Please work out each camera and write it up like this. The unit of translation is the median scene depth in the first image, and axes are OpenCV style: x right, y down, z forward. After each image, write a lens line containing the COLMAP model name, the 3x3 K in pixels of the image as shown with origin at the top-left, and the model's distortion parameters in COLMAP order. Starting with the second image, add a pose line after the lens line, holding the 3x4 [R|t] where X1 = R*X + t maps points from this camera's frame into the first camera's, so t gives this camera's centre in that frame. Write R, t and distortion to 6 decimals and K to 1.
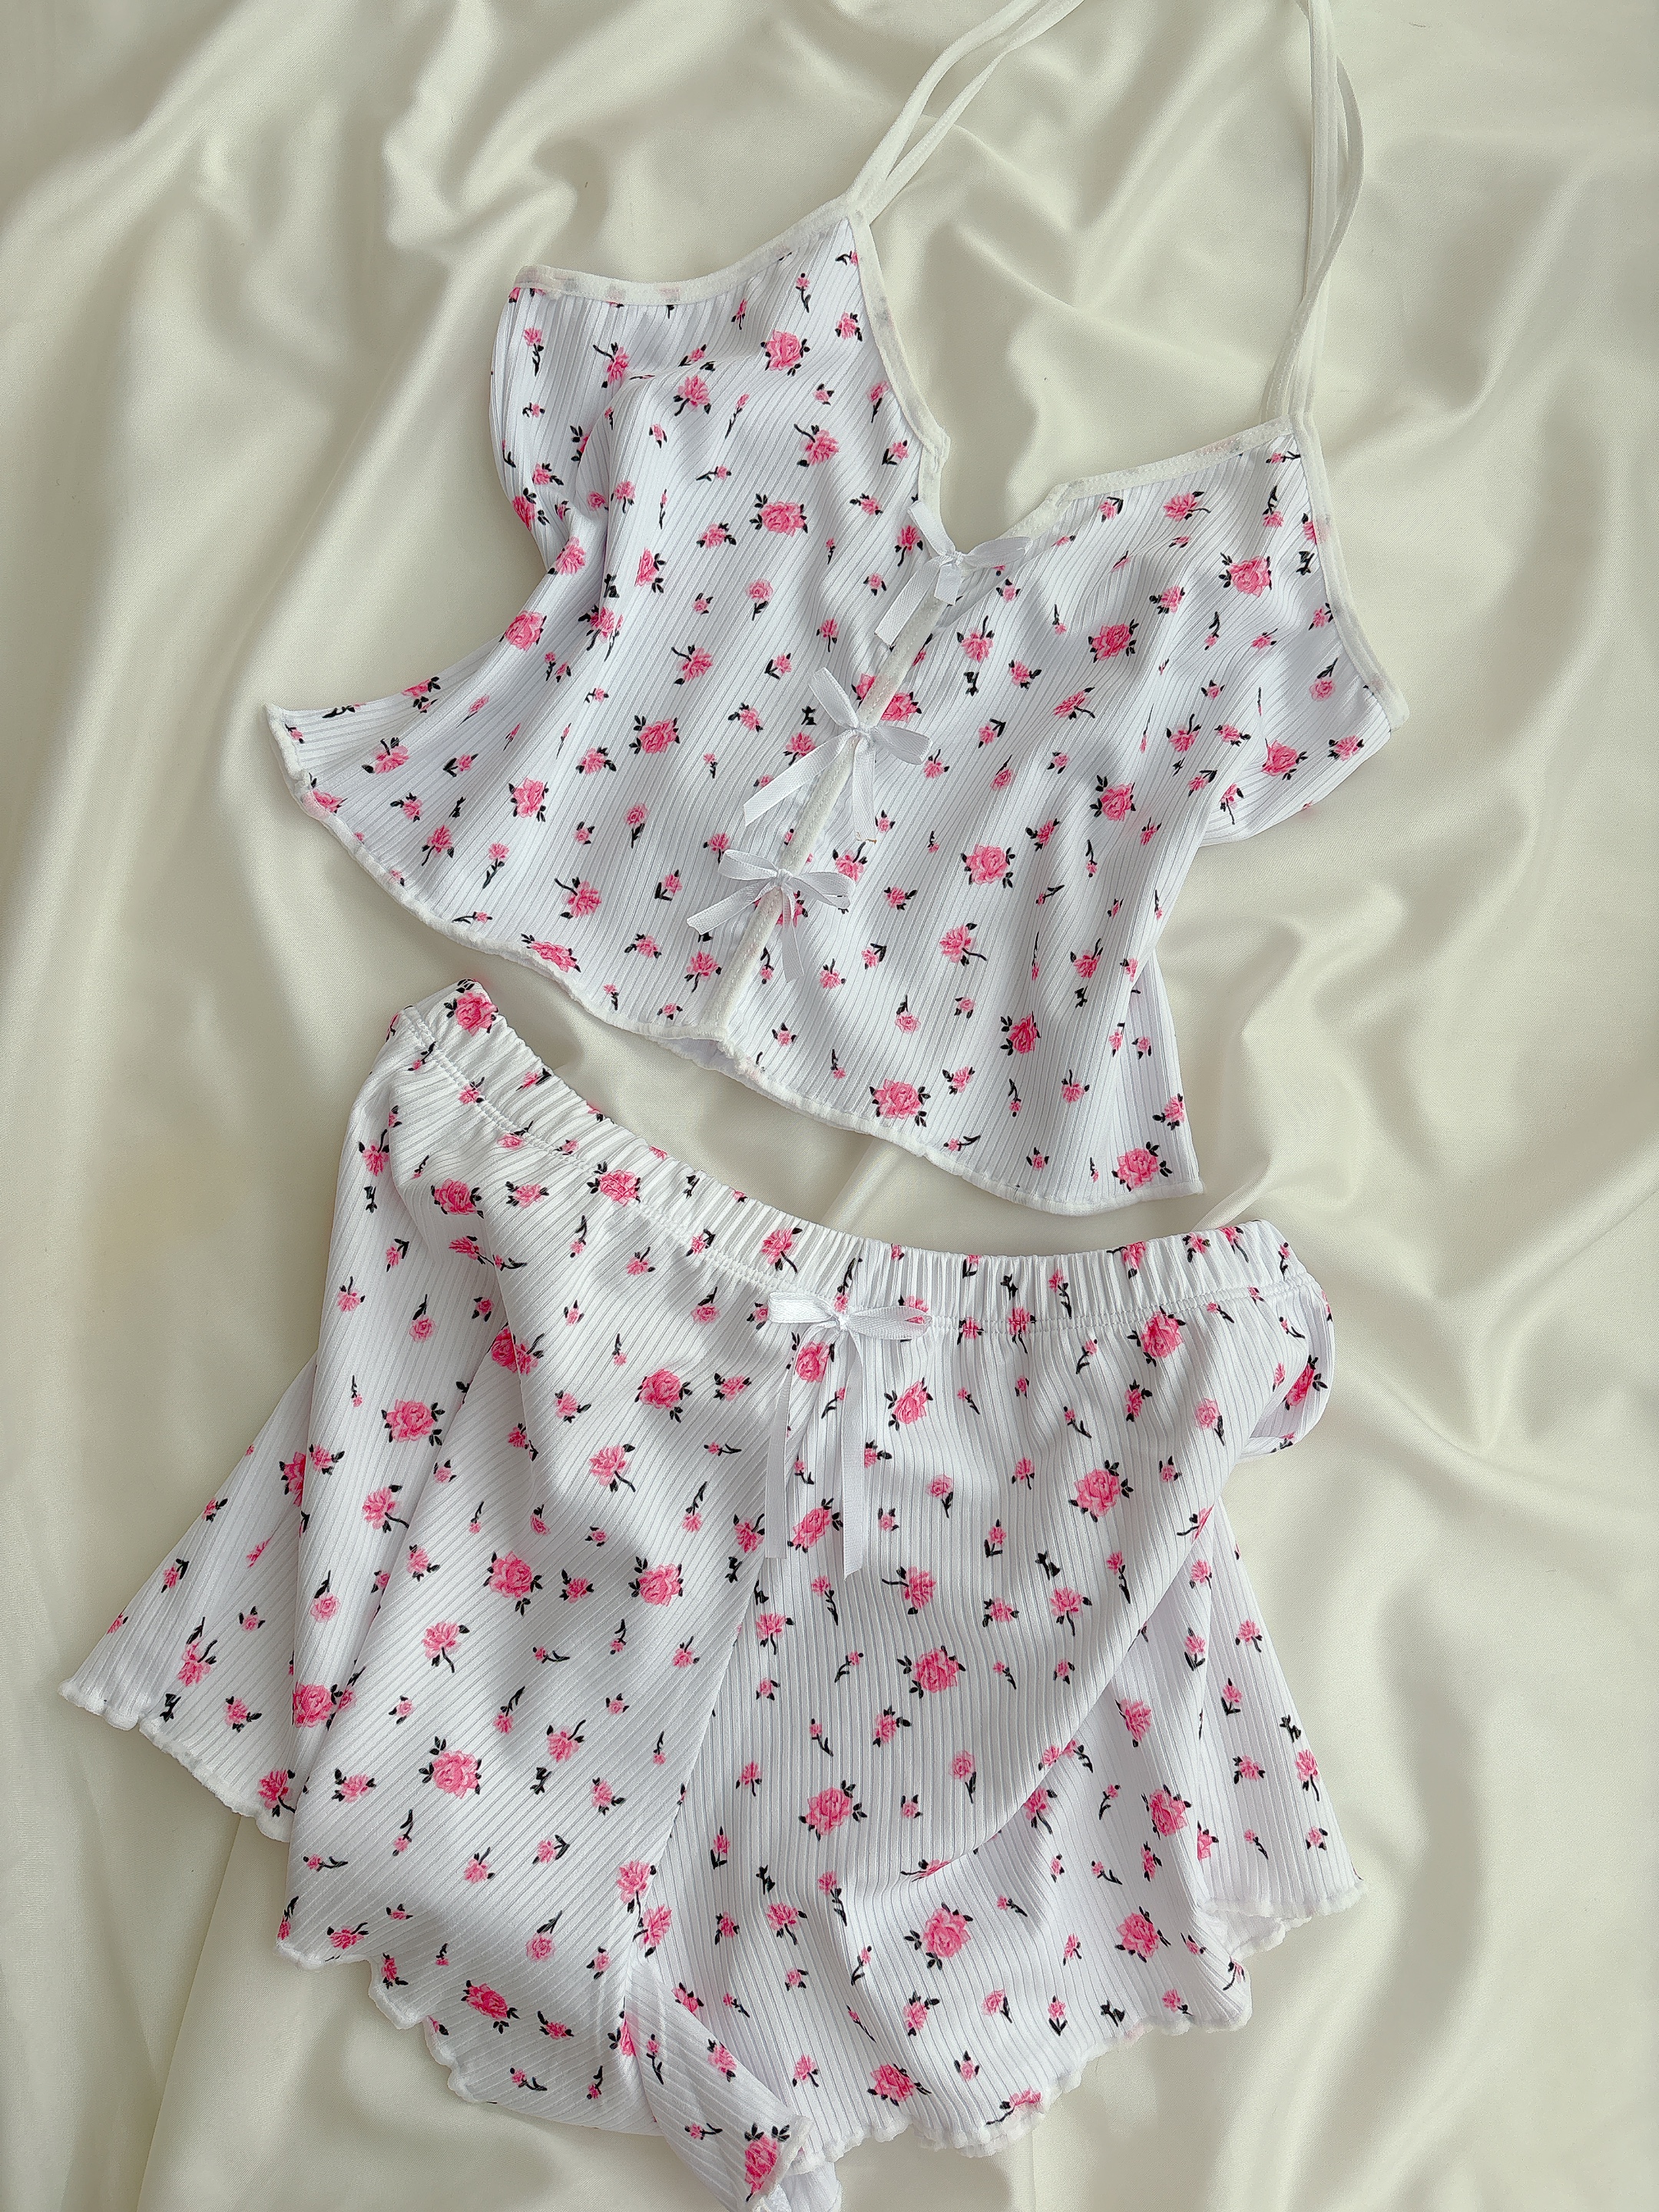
lens RADIAL K [[1743.3, 0, 829.5], [0, 1743.3, 1106.0], [0, 0, 1]] dist [0.014435, -0.038179]
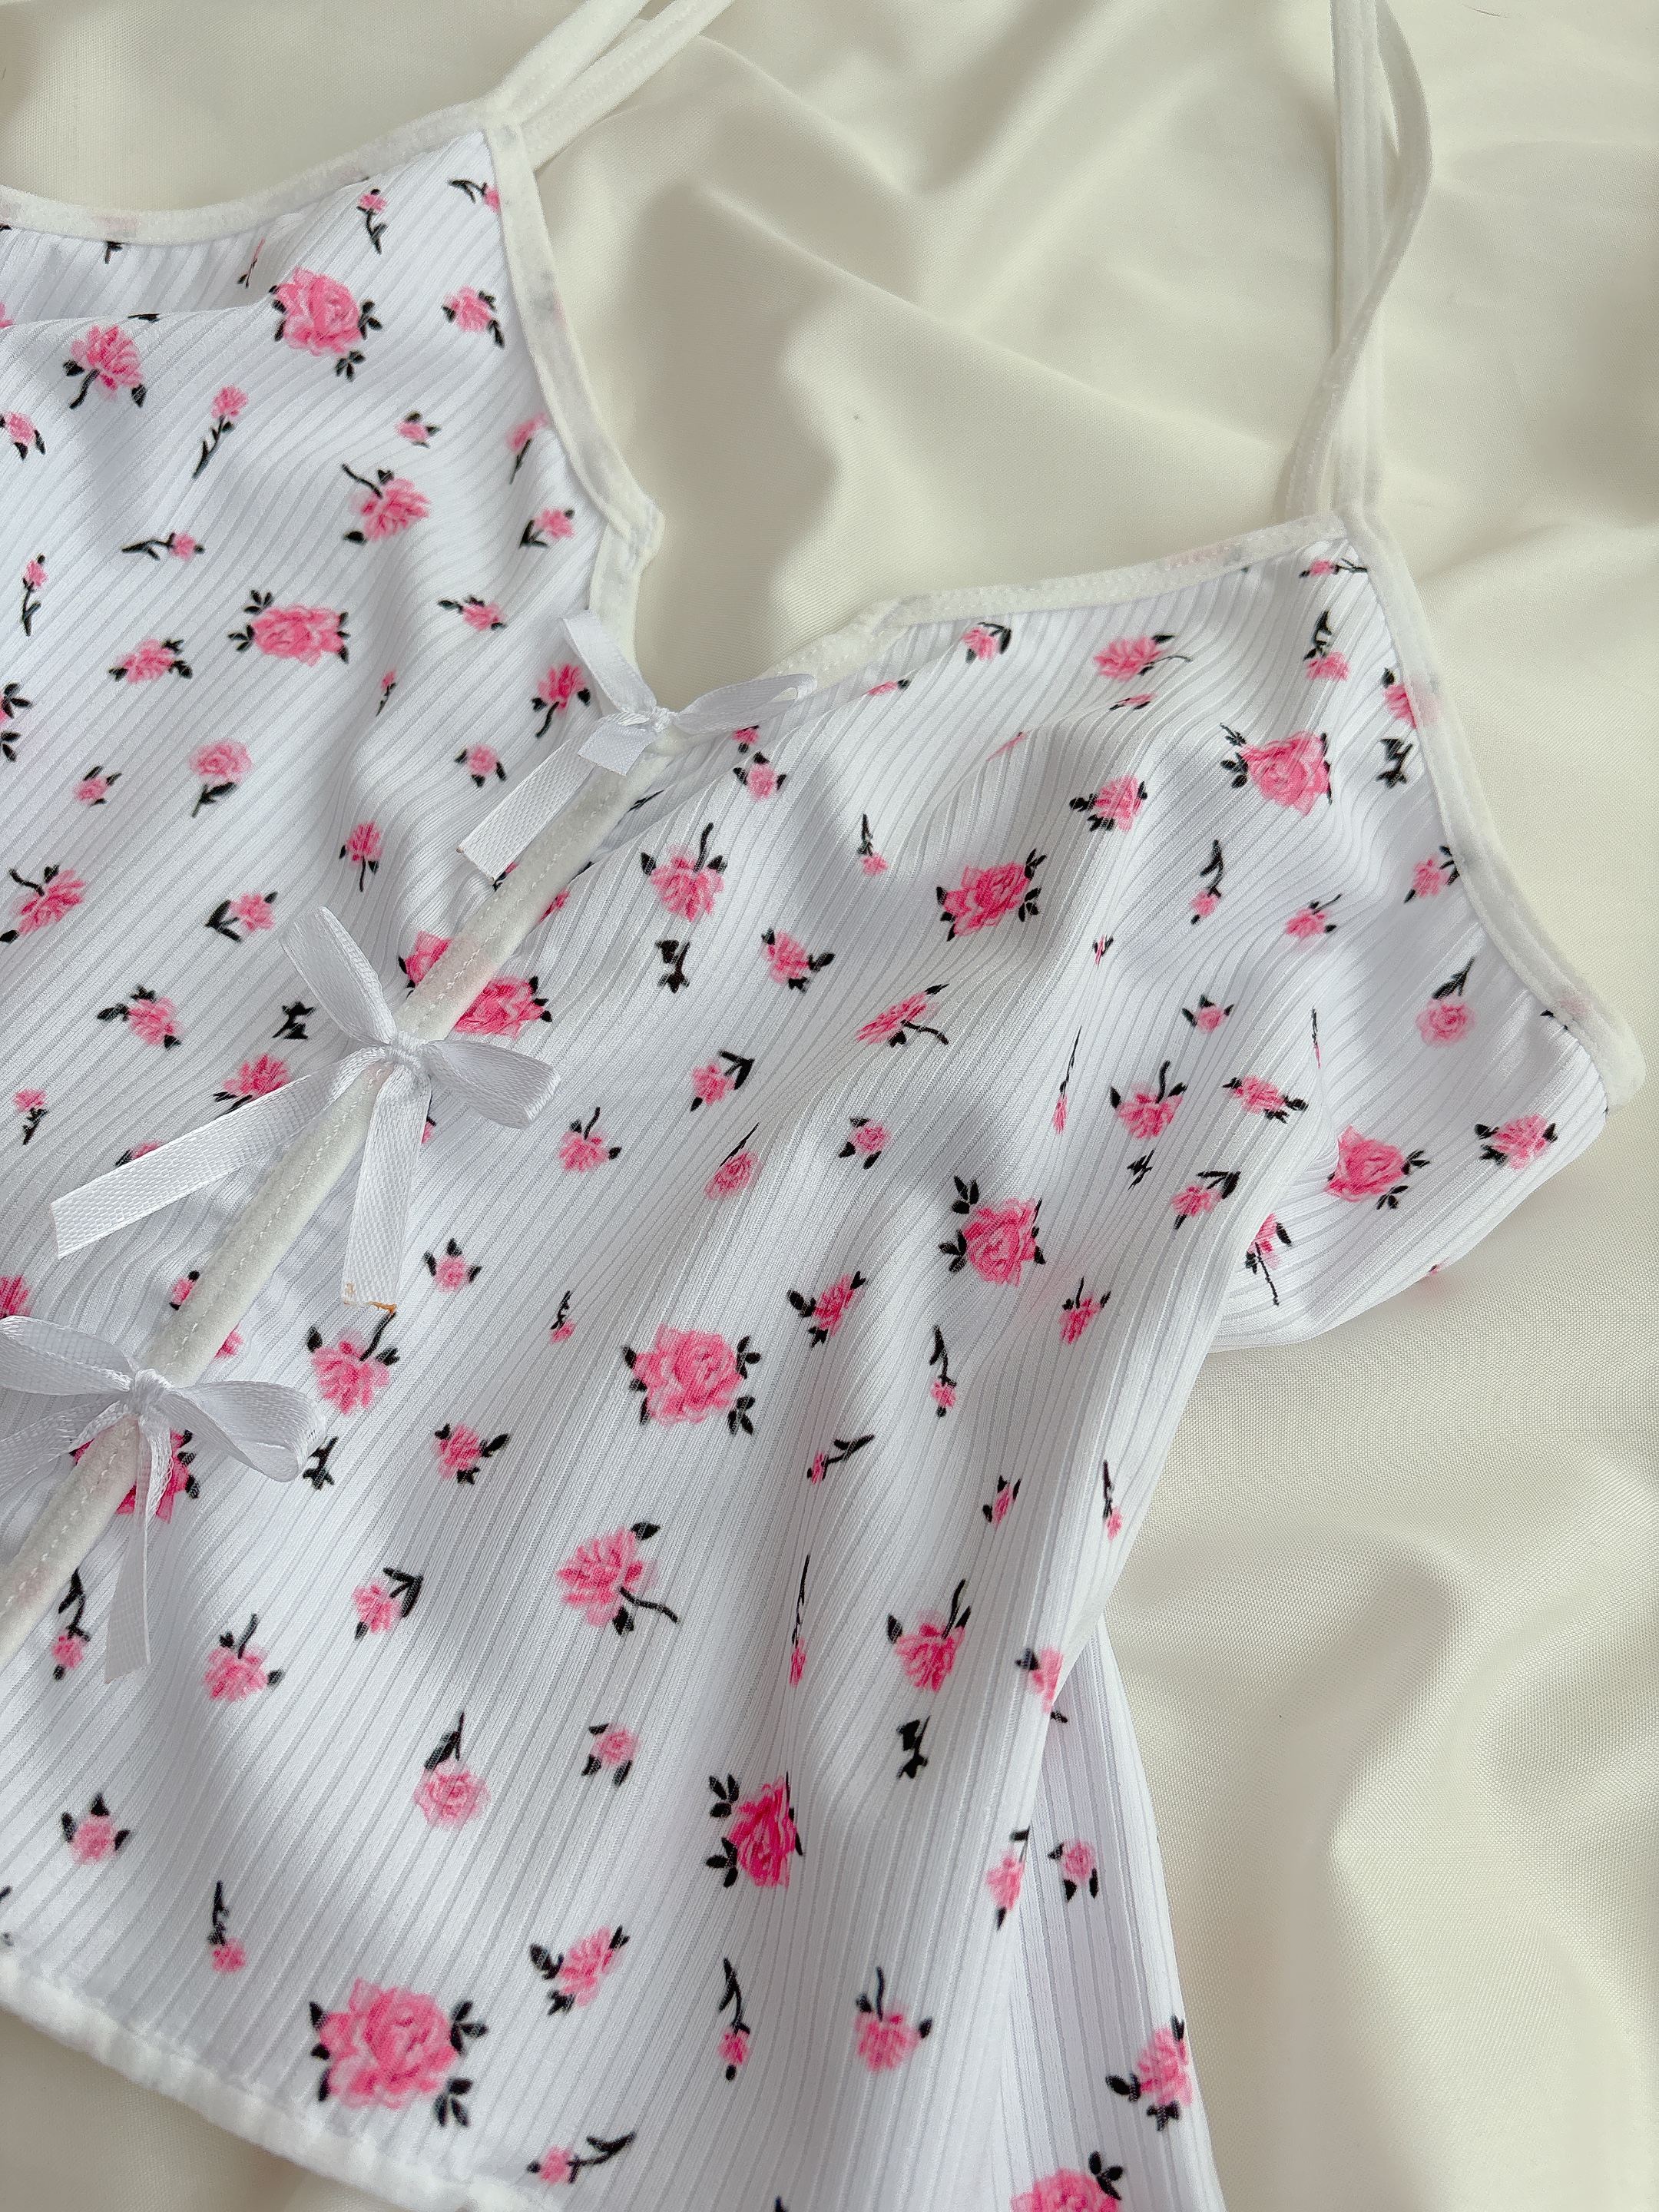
lens RADIAL K [[1743.3, 0, 829.5], [0, 1743.3, 1106.0], [0, 0, 1]] dist [0.014435, -0.038179]
pose [[0.997235, 0.042244, 0.061139, 0.095218], [-0.022513, 0.955787, -0.293197, -0.080536], [-0.070822, 0.291010, 0.954095, 0.587505]]
